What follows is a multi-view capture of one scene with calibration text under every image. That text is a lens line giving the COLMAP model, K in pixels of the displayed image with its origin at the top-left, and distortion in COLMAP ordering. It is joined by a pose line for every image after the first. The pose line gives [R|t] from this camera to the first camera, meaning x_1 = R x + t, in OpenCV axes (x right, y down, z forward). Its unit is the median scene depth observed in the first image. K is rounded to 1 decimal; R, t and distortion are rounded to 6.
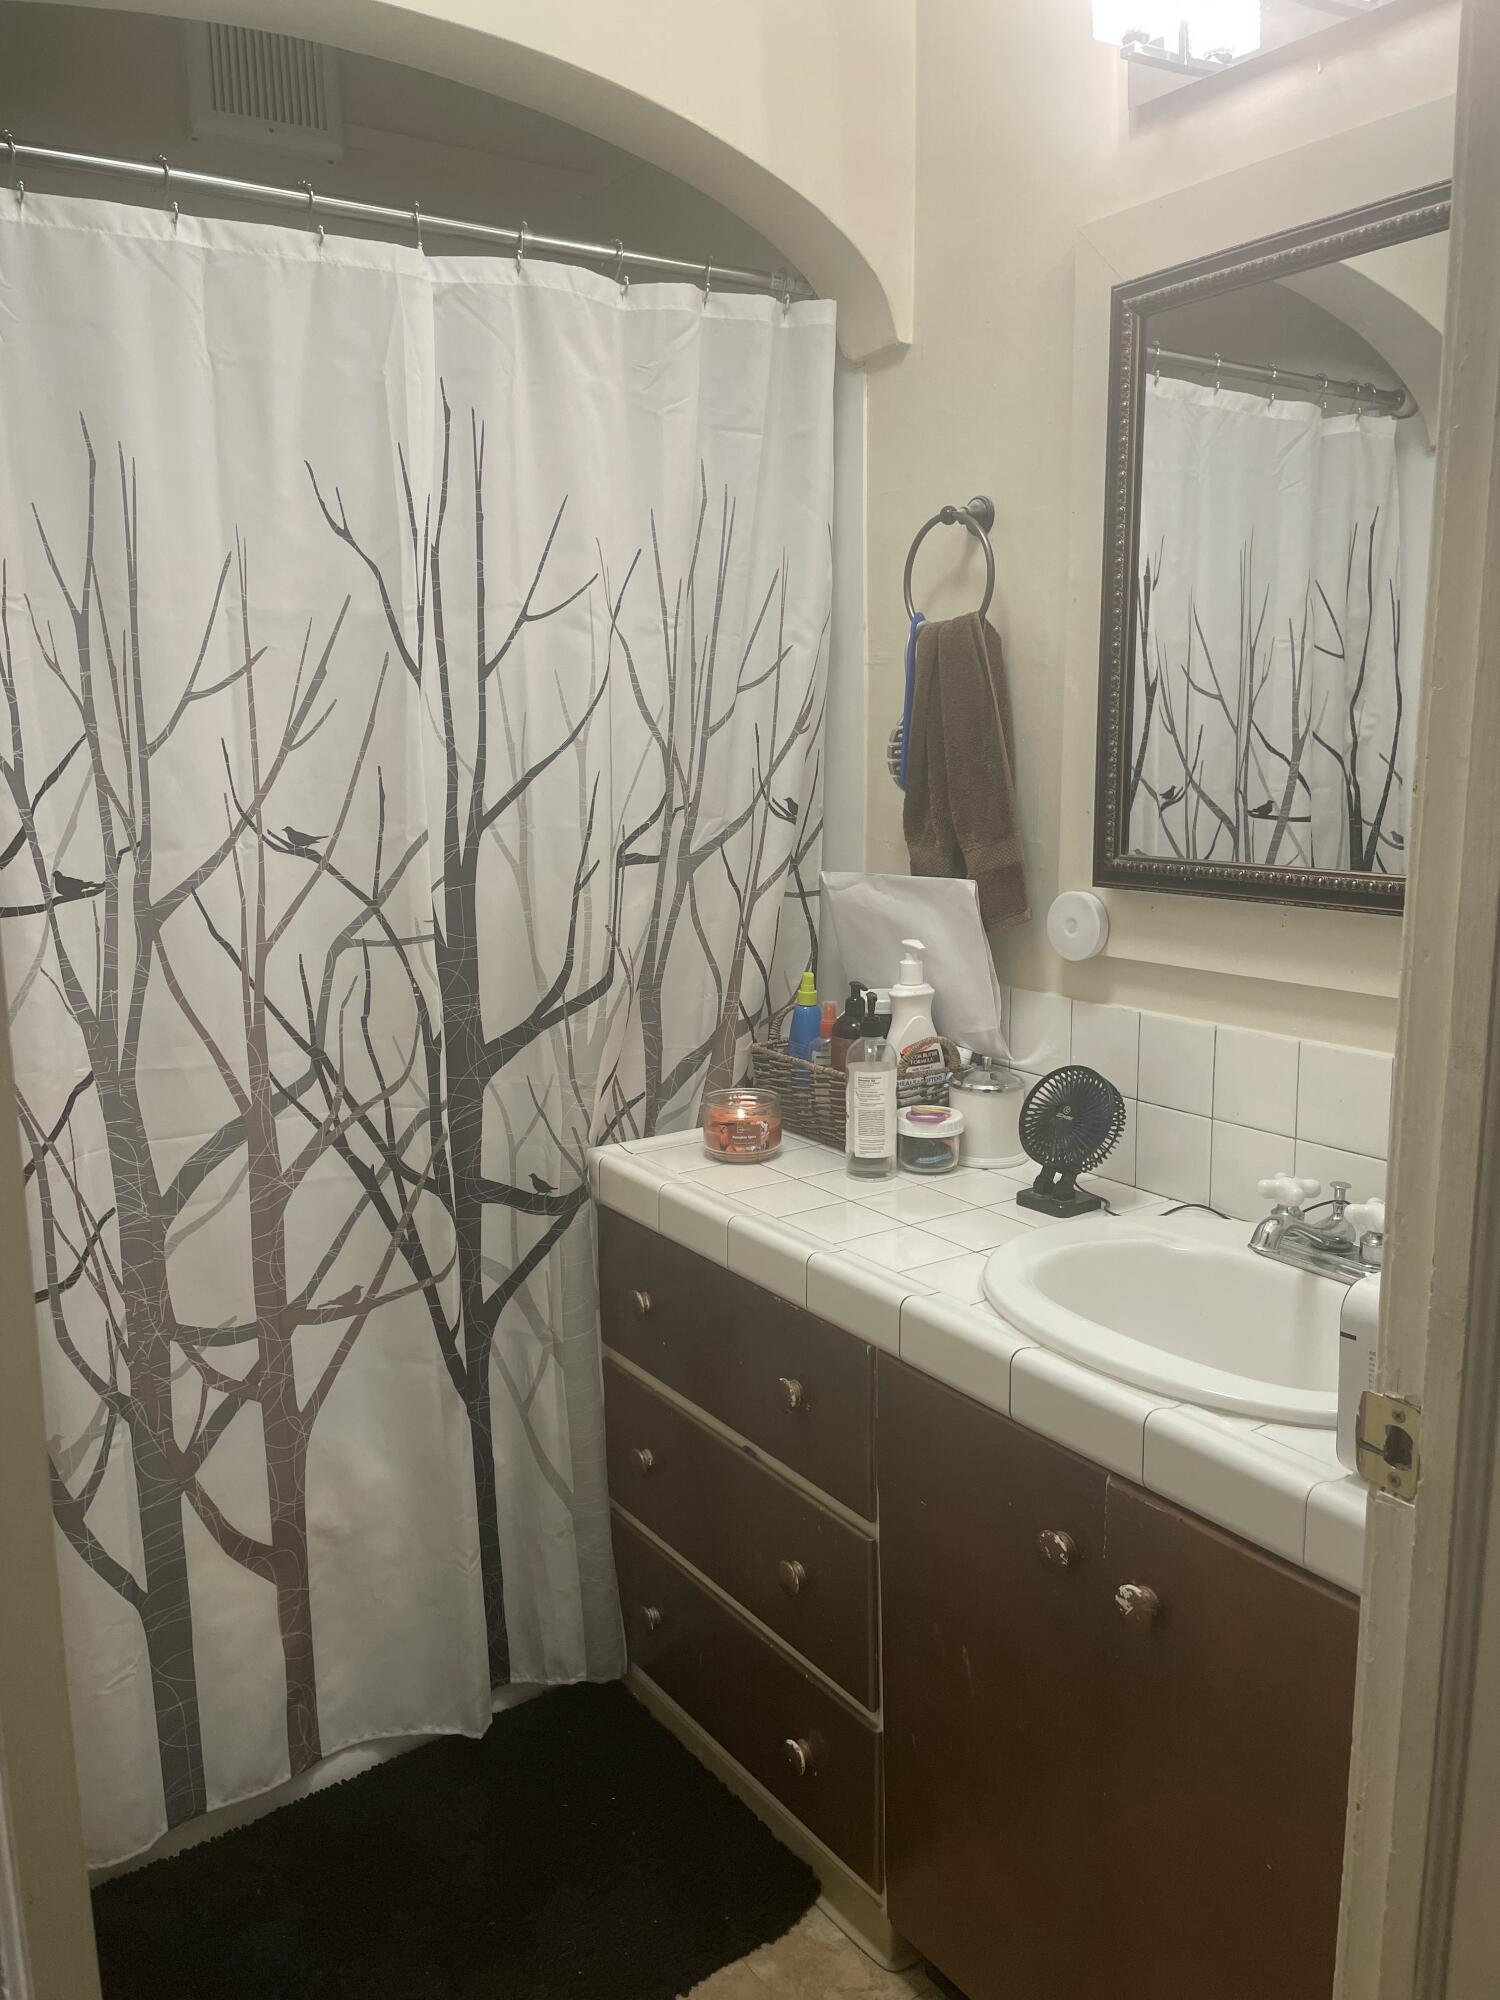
lens RADIAL K [[1510.8, 0, 739.8], [0, 1510.8, 983.5], [0, 0, 1]] dist [0.087592, -0.112722]
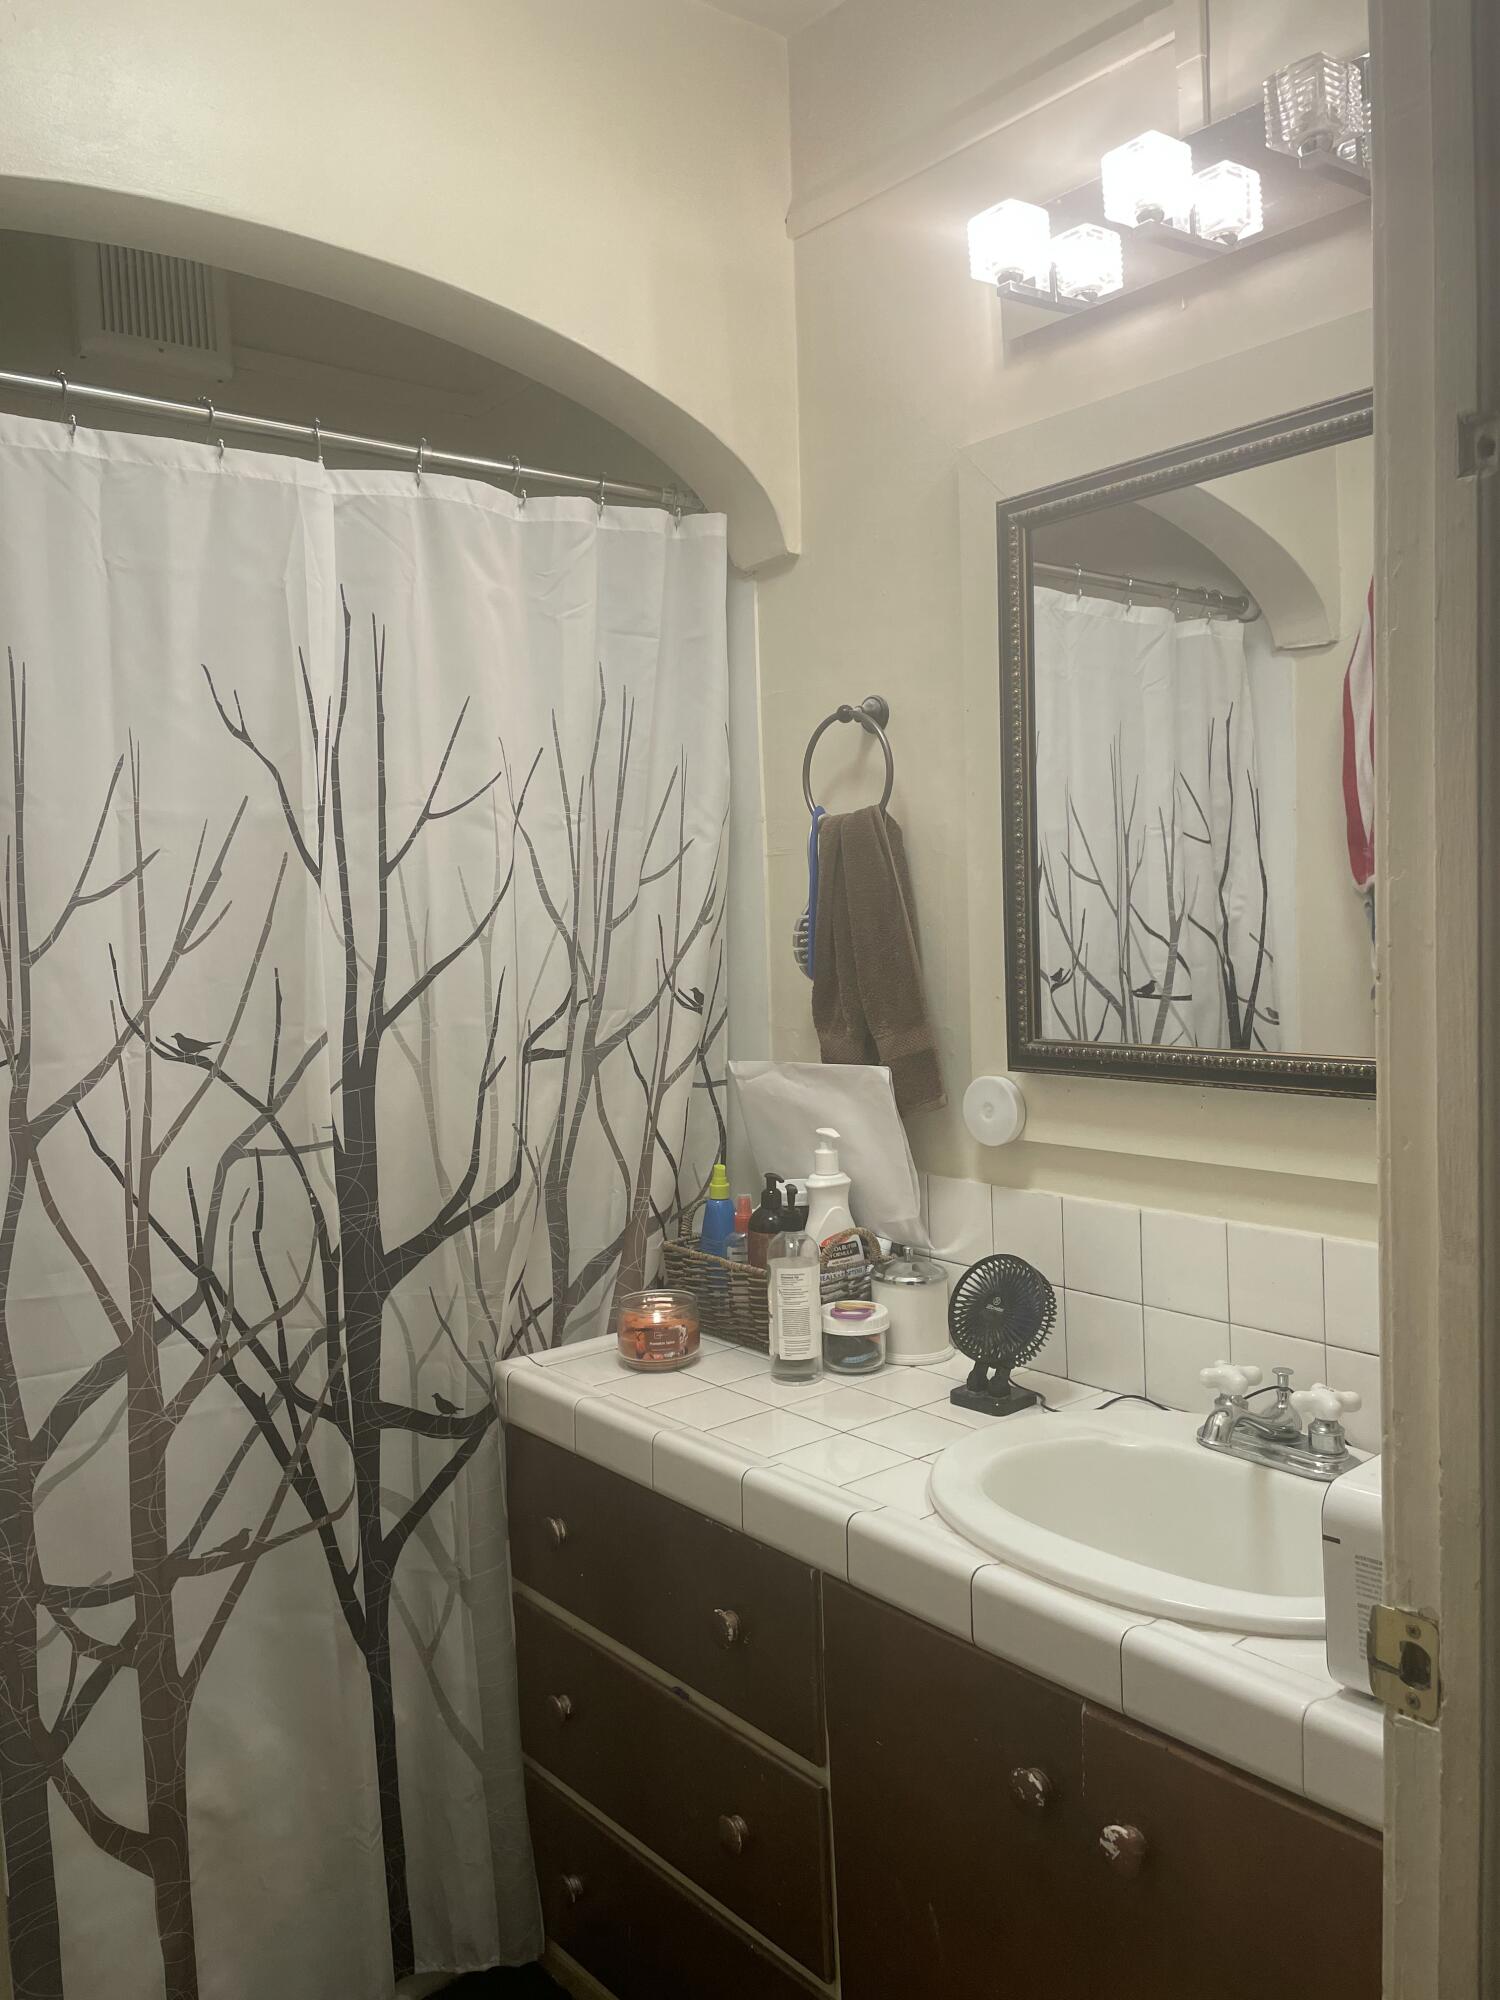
lens RADIAL K [[1510.8, 0, 736.7], [0, 1510.8, 978.9], [0, 0, 1]] dist [0.087592, -0.112722]
pose [[0.995934, -0.022714, 0.087176, -0.029385], [0.033311, 0.991959, -0.122100, -0.007980], [-0.083702, 0.124508, 0.988682, 0.020288]]
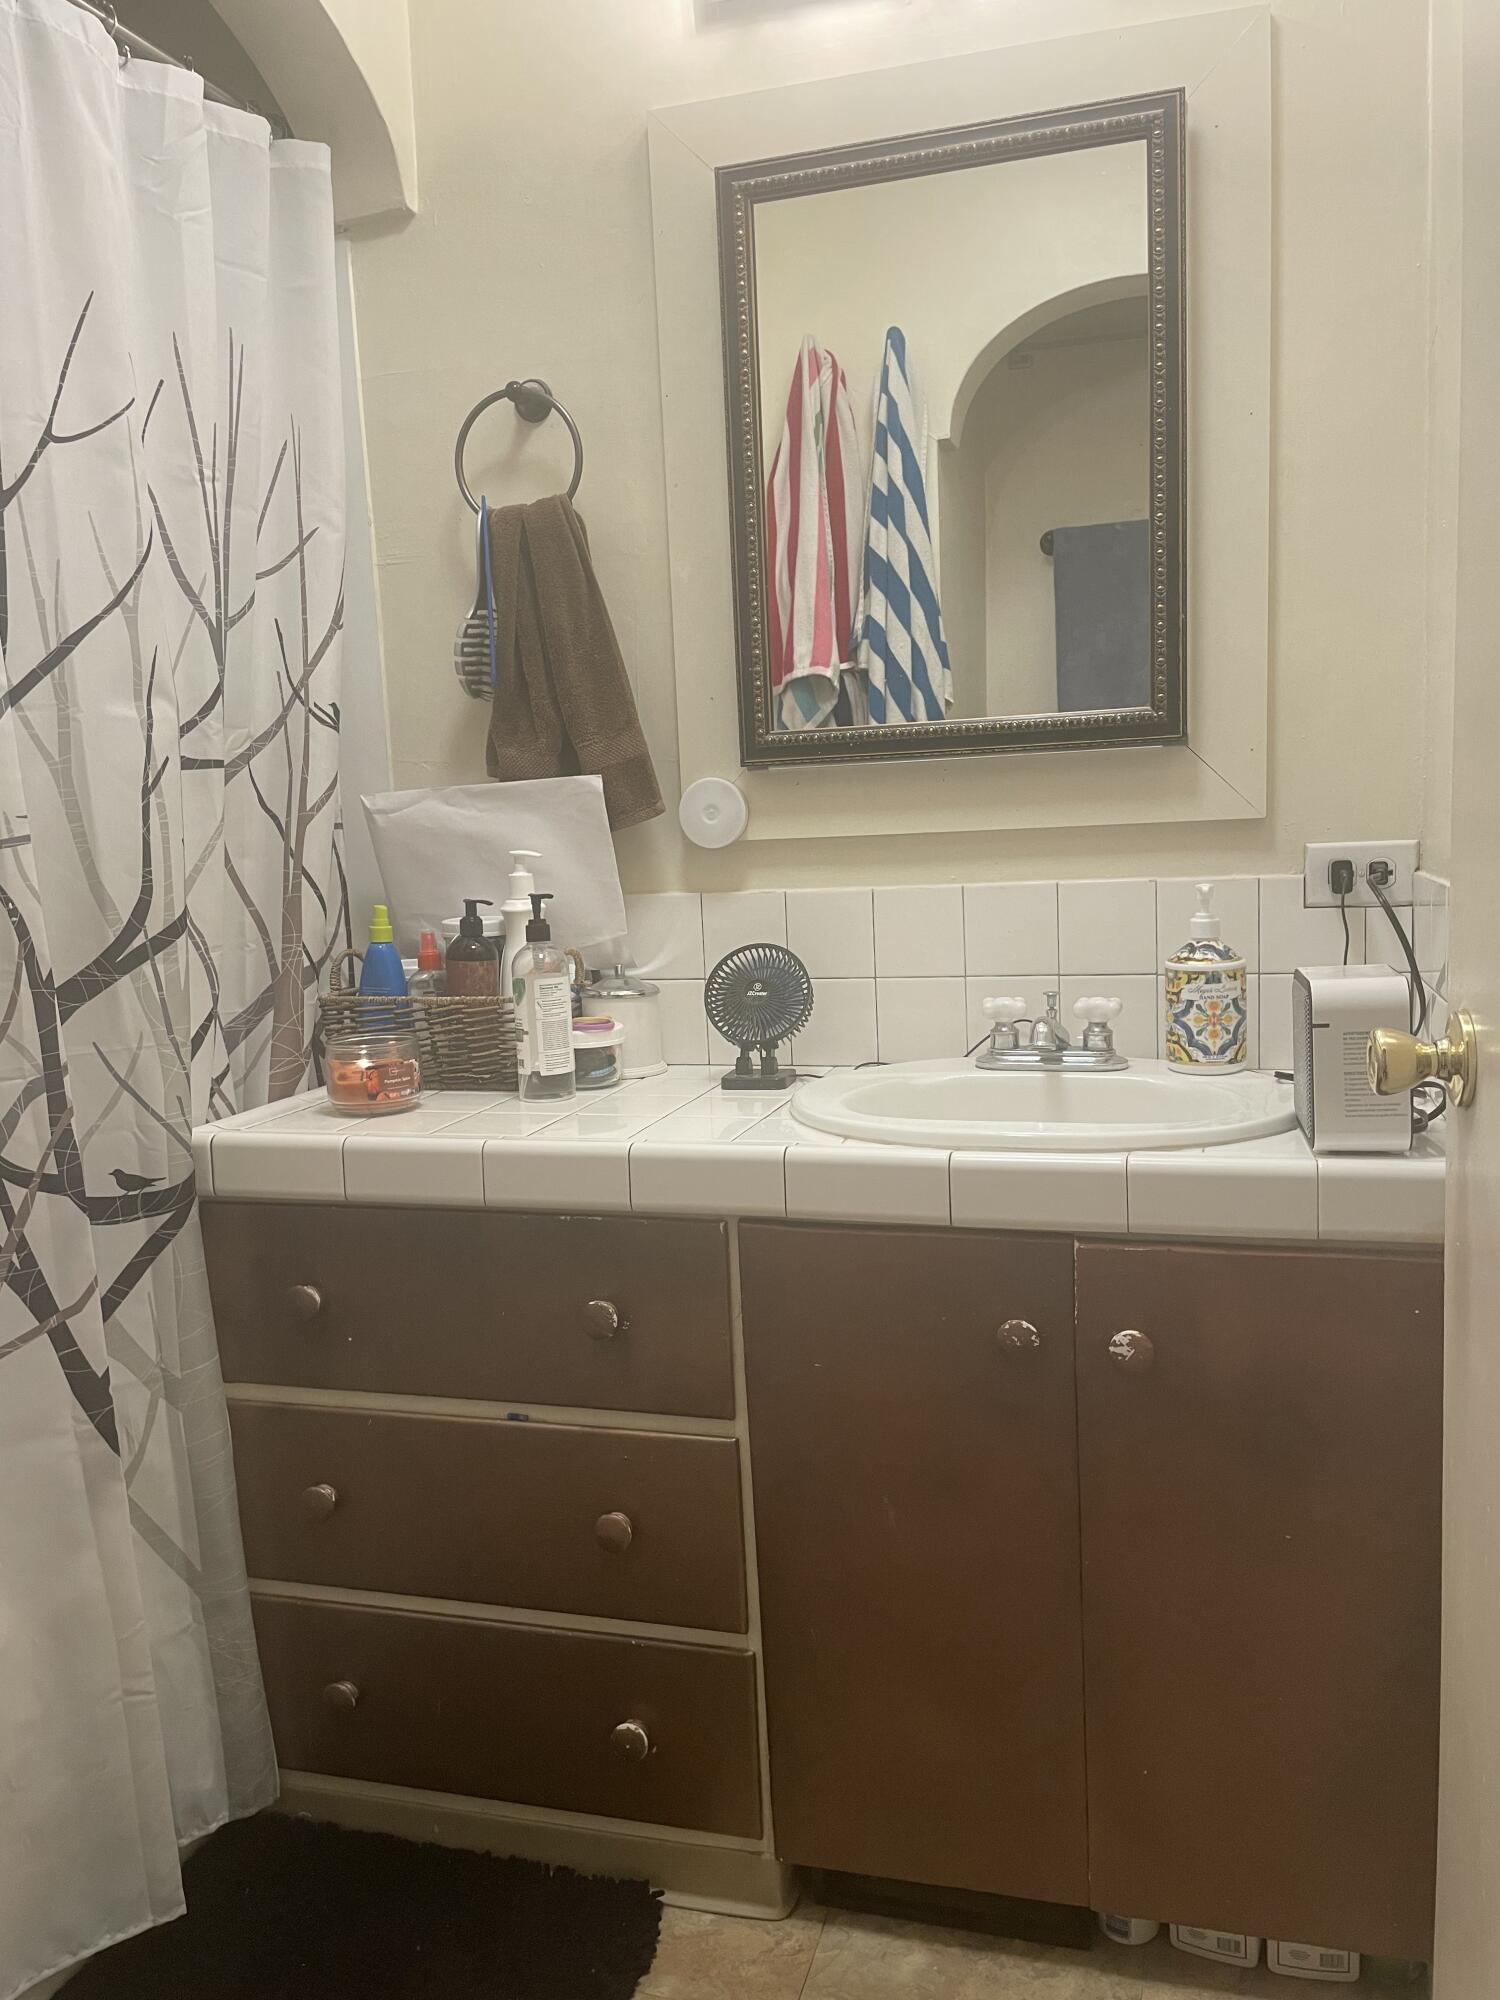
lens RADIAL K [[1510.8, 0, 754.5], [0, 1510.8, 996.8], [0, 0, 1]] dist [0.087592, -0.112722]
pose [[0.774106, -0.093428, 0.626124, -0.379526], [0.134059, 0.990812, -0.017898, 0.100215], [-0.618699, 0.097793, 0.779518, 0.214352]]
